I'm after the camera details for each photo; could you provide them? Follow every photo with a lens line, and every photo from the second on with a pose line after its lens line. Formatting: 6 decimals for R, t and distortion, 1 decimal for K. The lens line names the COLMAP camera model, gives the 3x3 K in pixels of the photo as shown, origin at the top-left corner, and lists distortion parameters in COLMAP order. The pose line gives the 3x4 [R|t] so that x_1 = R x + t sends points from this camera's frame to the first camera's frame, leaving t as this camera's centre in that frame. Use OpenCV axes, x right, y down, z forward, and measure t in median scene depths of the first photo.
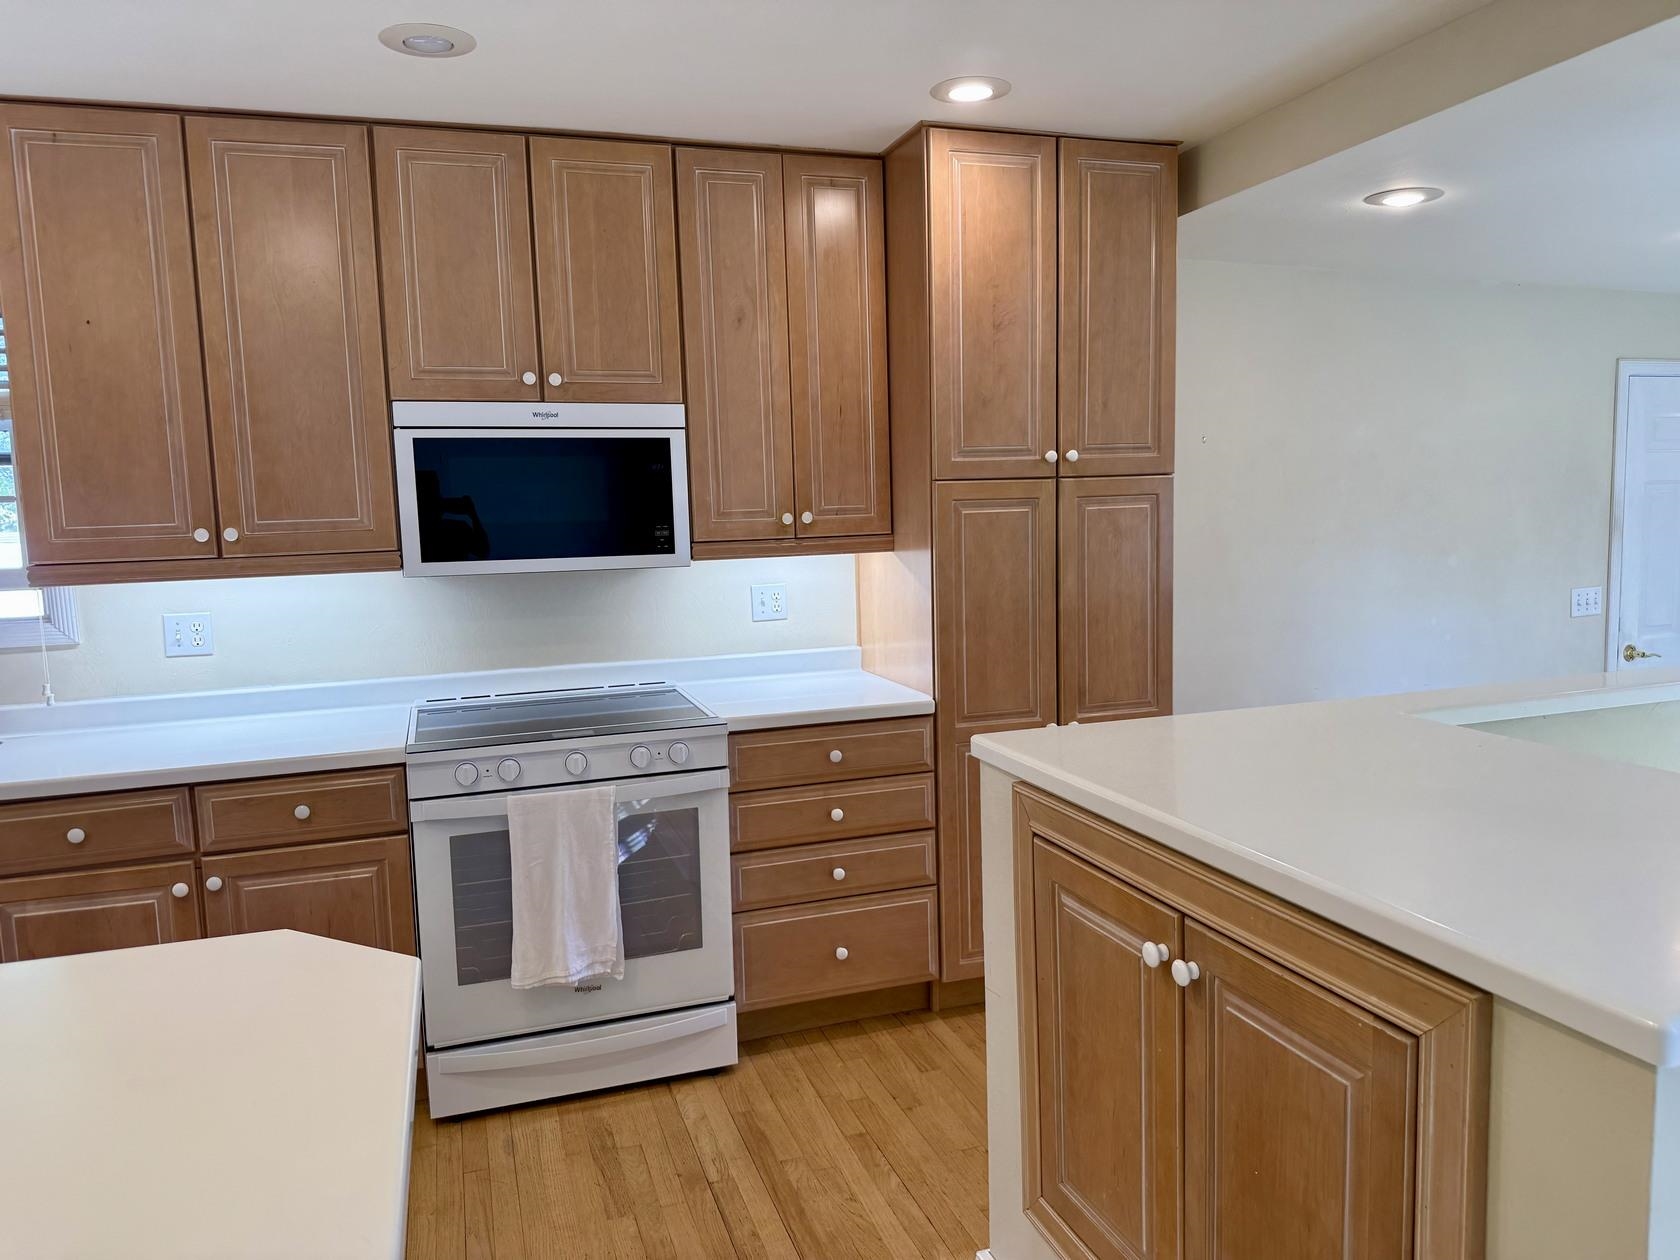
lens RADIAL K [[1175.0, 0, 846.3], [0, 1175.0, 637.6], [0, 0, 1]] dist [0.079676, -0.109537]
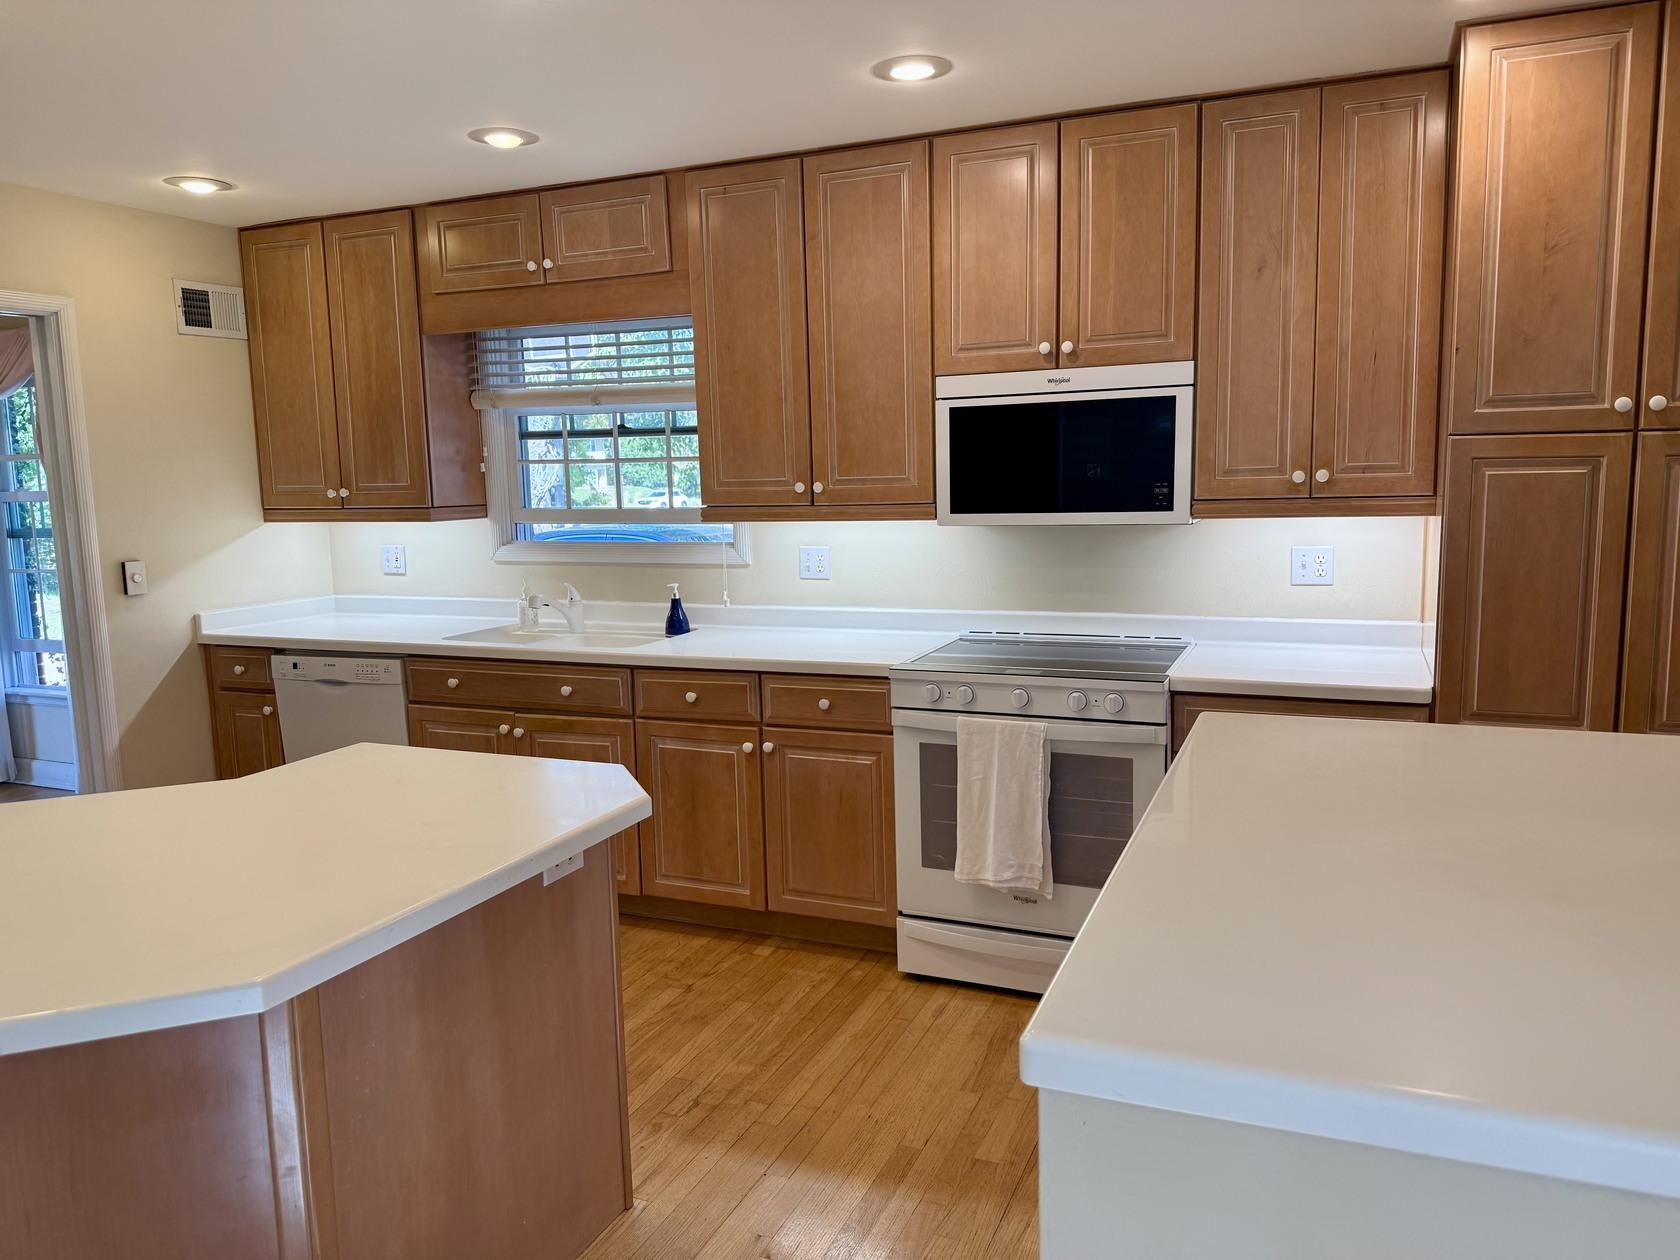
lens RADIAL K [[1175.0, 0, 843.3], [0, 1175.0, 634.5], [0, 0, 1]] dist [0.079676, -0.109537]
pose [[0.753223, 0.100821, -0.649993, 0.332599], [-0.073976, 0.994898, 0.068595, -0.015254], [0.653592, -0.003584, 0.756838, 0.045486]]
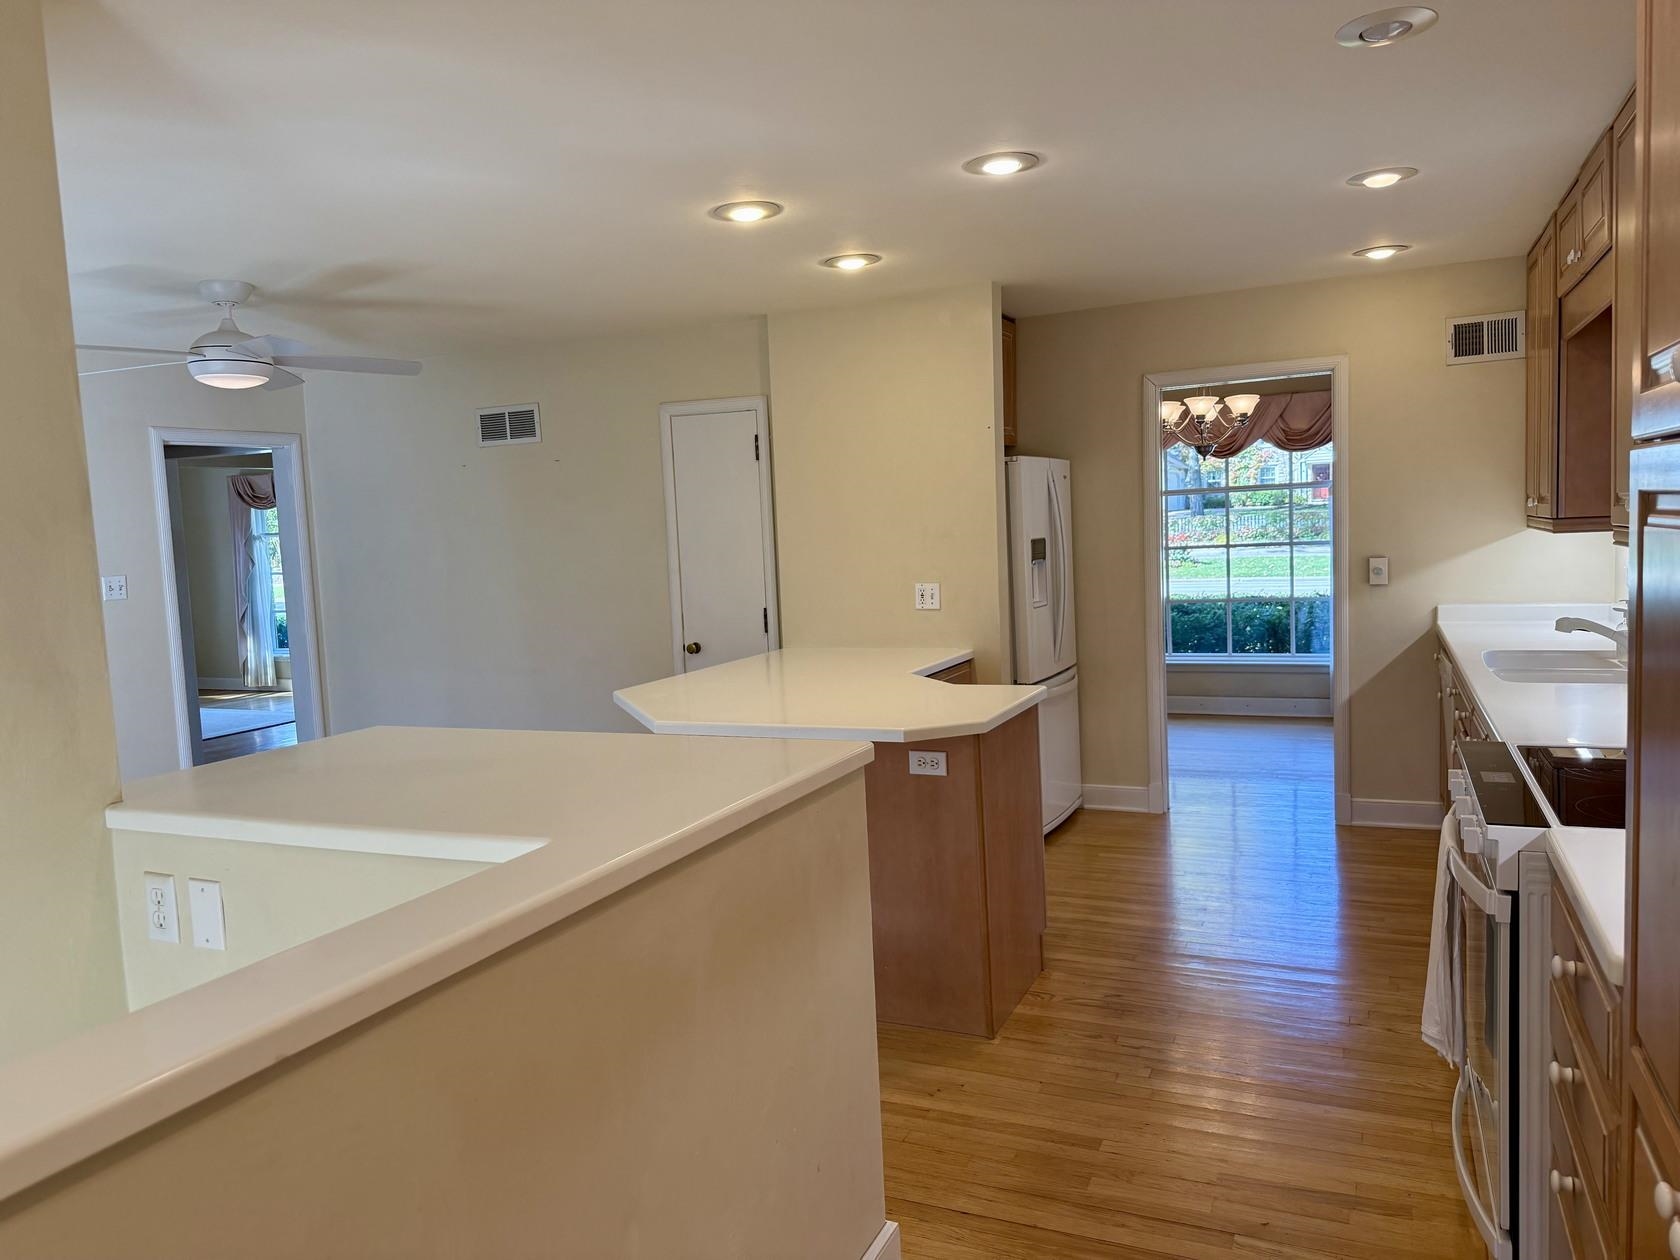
lens RADIAL K [[1175.0, 0, 837.7], [0, 1175.0, 631.2], [0, 0, 1]] dist [0.079676, -0.109537]
pose [[-0.674358, 0.125099, -0.727731, 0.595699], [-0.020983, 0.981900, 0.188235, -0.145682], [0.738107, 0.142208, -0.659527, 1.106454]]
